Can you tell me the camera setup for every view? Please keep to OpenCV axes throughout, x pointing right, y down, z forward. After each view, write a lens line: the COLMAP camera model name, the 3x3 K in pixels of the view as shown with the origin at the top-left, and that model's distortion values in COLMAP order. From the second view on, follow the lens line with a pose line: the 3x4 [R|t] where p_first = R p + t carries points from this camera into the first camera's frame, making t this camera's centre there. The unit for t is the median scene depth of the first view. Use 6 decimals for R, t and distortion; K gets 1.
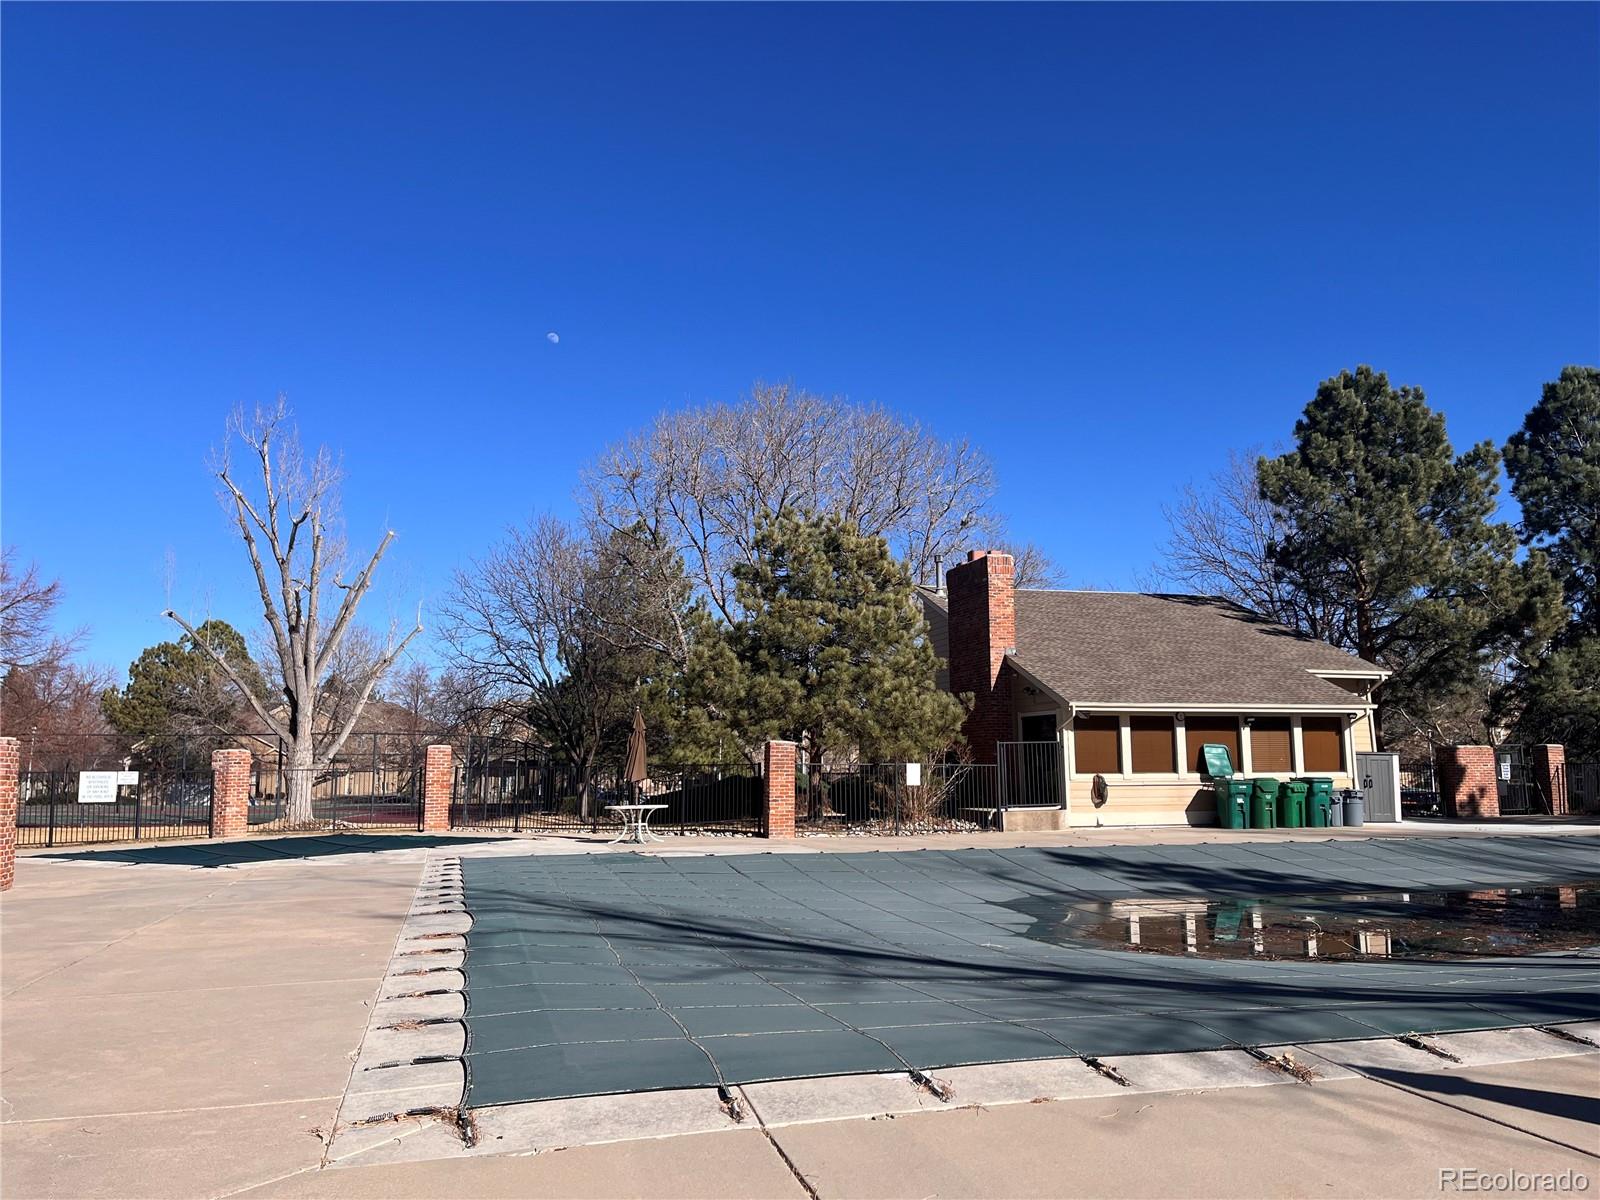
lens RADIAL K [[1203.8, 0, 803.2], [0, 1203.8, 589.2], [0, 0, 1]] dist [0.070743, -0.024544]
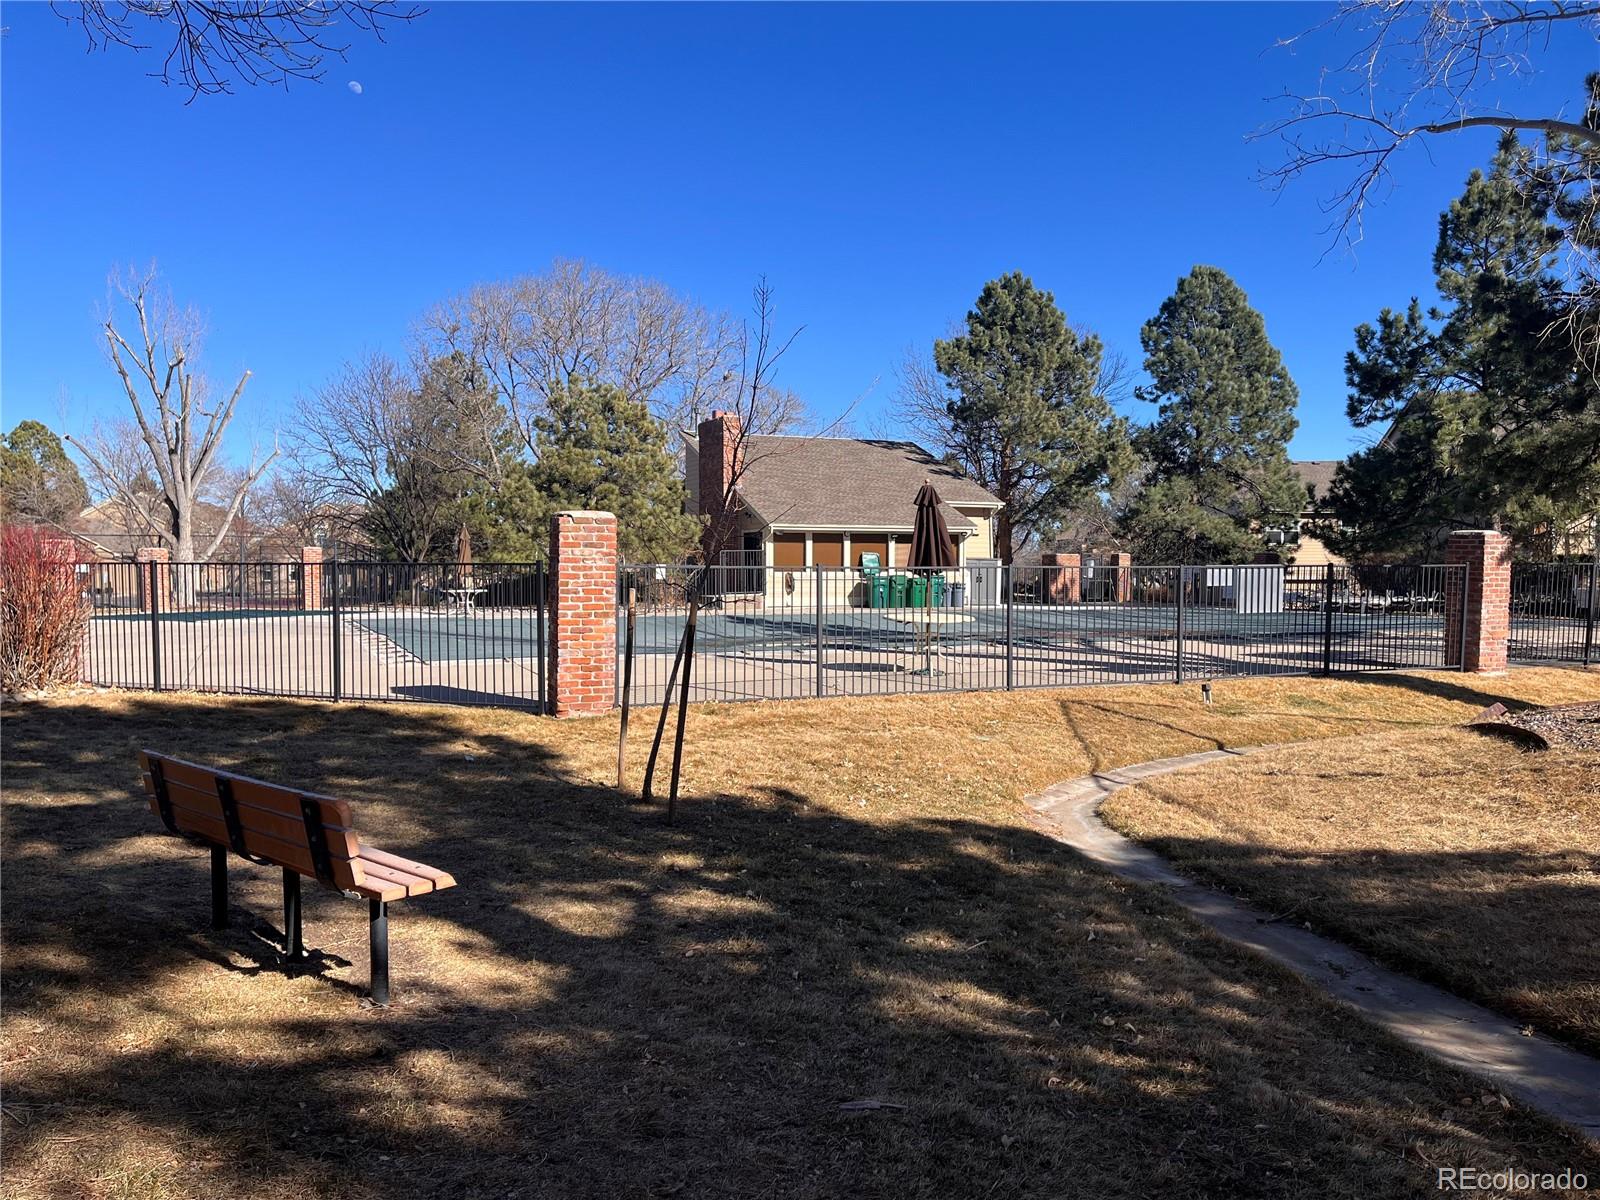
lens RADIAL K [[1203.8, 0, 803.5], [0, 1203.8, 600.4], [0, 0, 1]] dist [0.070743, -0.024544]
pose [[0.989638, 0.004108, 0.143529, 0.041758], [-0.028447, 0.985387, 0.167941, -0.049026], [-0.140742, -0.170283, 0.975292, -0.356826]]
